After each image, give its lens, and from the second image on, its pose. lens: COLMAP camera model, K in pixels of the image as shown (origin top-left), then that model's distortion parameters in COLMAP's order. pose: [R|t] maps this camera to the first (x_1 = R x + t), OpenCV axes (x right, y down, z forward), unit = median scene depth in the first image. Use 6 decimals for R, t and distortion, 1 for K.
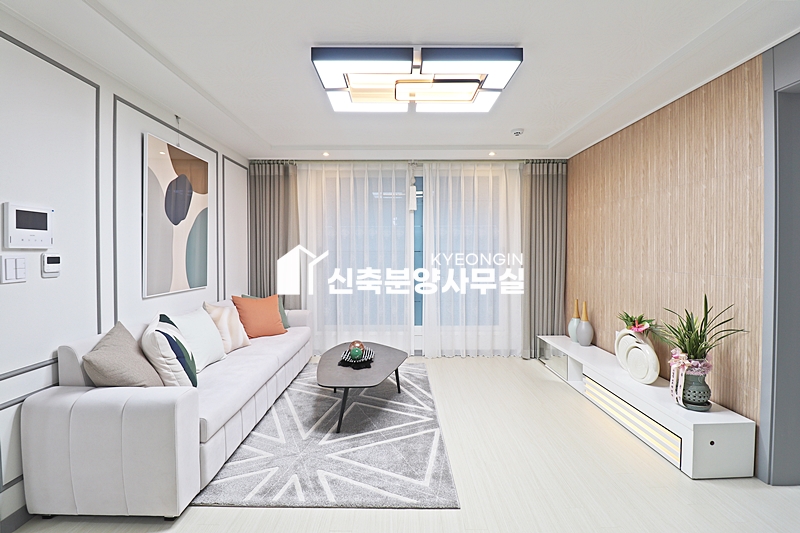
lens RADIAL K [[367.2, 0, 400.8], [0, 367.2, 257.3], [0, 0, 1]] dist [-0.001079, -0.016104]
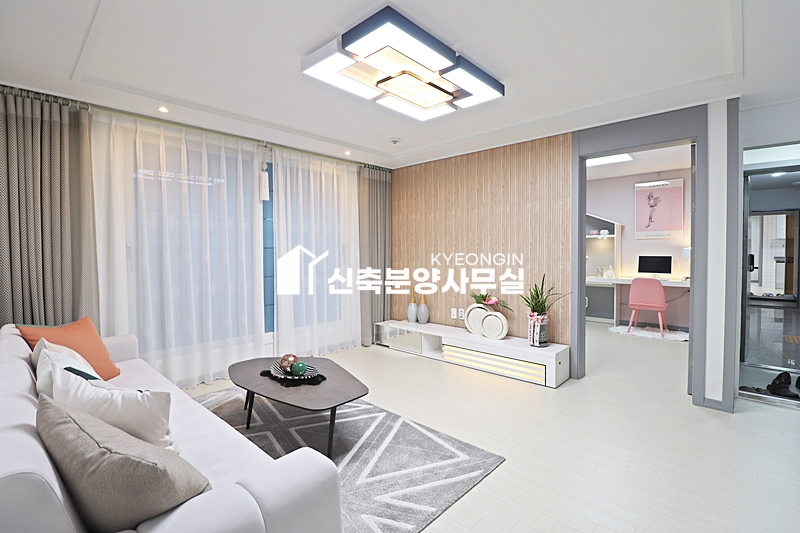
lens RADIAL K [[367.2, 0, 400.8], [0, 367.2, 257.3], [0, 0, 1]] dist [-0.001079, -0.016104]
pose [[0.686052, -0.016479, 0.727366, -0.553096], [0.013818, 0.999858, 0.009619, 0.004342], [-0.727421, 0.003451, 0.686182, 0.249876]]
